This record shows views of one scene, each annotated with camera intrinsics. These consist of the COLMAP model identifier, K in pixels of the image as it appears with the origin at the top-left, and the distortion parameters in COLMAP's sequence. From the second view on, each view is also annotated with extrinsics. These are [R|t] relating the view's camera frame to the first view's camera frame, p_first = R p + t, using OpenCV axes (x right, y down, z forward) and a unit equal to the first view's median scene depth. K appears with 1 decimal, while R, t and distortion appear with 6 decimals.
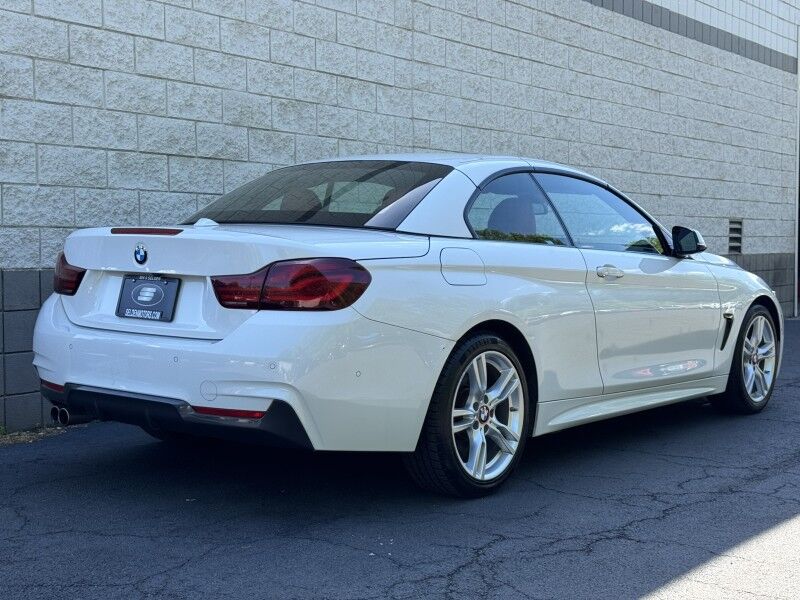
lens RADIAL K [[1152.9, 0, 395.0], [0, 1152.9, 302.7], [0, 0, 1]] dist [0.103356, 0.000000]
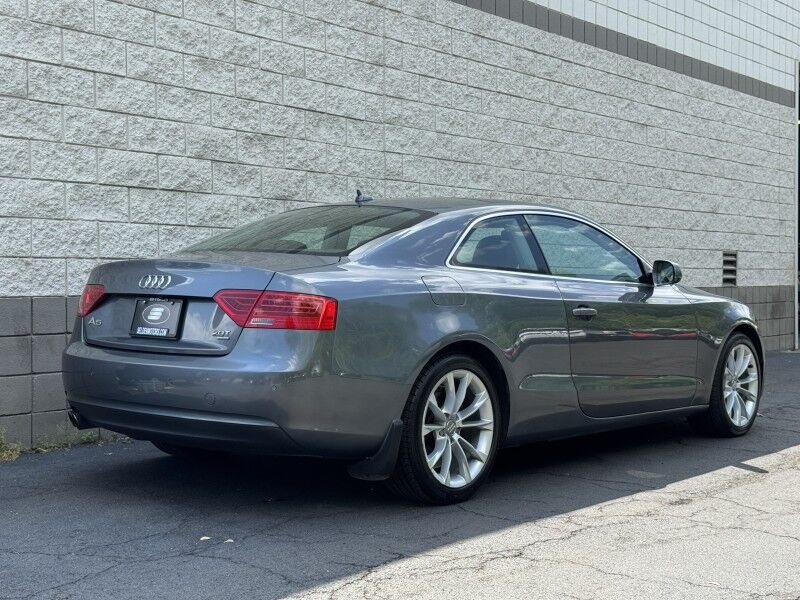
lens RADIAL K [[1152.9, 0, 398.5], [0, 1152.9, 302.1], [0, 0, 1]] dist [0.103356, 0.000000]
pose [[0.999615, -0.000624, -0.027740, 0.056244], [-0.000237, 0.999519, -0.031016, 0.004940], [0.027746, 0.031011, 0.999134, -0.013510]]
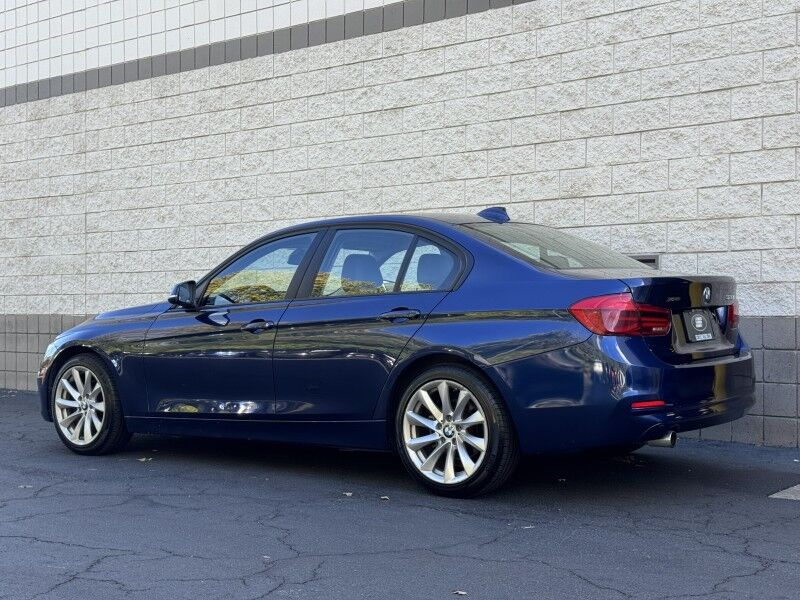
lens RADIAL K [[1152.9, 0, 395.9], [0, 1152.9, 295.0], [0, 0, 1]] dist [0.103356, 0.000000]
pose [[-0.050680, -0.001746, -0.998713, 1.427069], [-0.040675, 0.999172, 0.000317, -0.075856], [0.997886, 0.040639, -0.050709, 1.464293]]
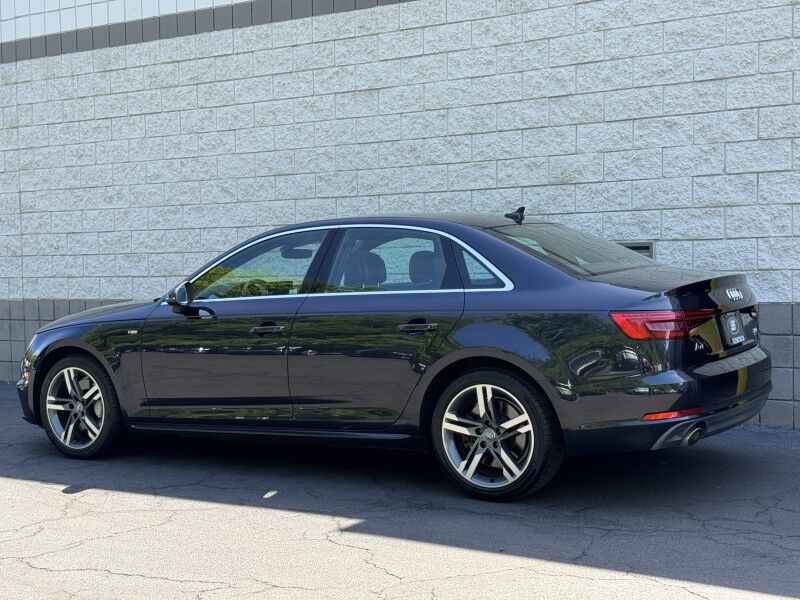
lens RADIAL K [[1152.9, 0, 406.6], [0, 1152.9, 303.6], [0, 0, 1]] dist [0.103356, 0.000000]
pose [[0.075720, 0.044707, -0.996126, 1.414848], [-0.027625, 0.998705, 0.042723, -0.101055], [0.996746, 0.024283, 0.076857, 1.354990]]
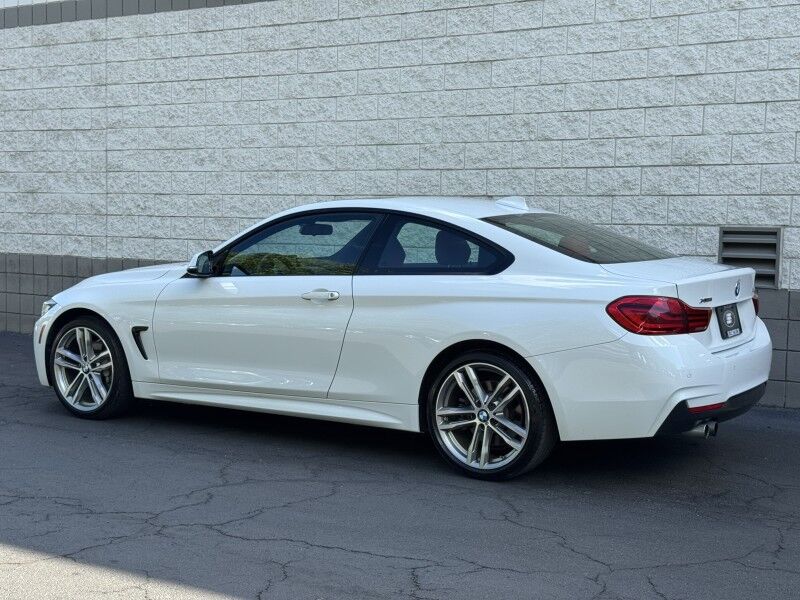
lens RADIAL K [[1152.9, 0, 400.9], [0, 1152.9, 305.0], [0, 0, 1]] dist [0.103356, 0.000000]
pose [[0.071438, 0.080648, -0.994179, 1.401468], [-0.063891, 0.995049, 0.076128, -0.106465], [0.995397, 0.058081, 0.076237, 1.254547]]
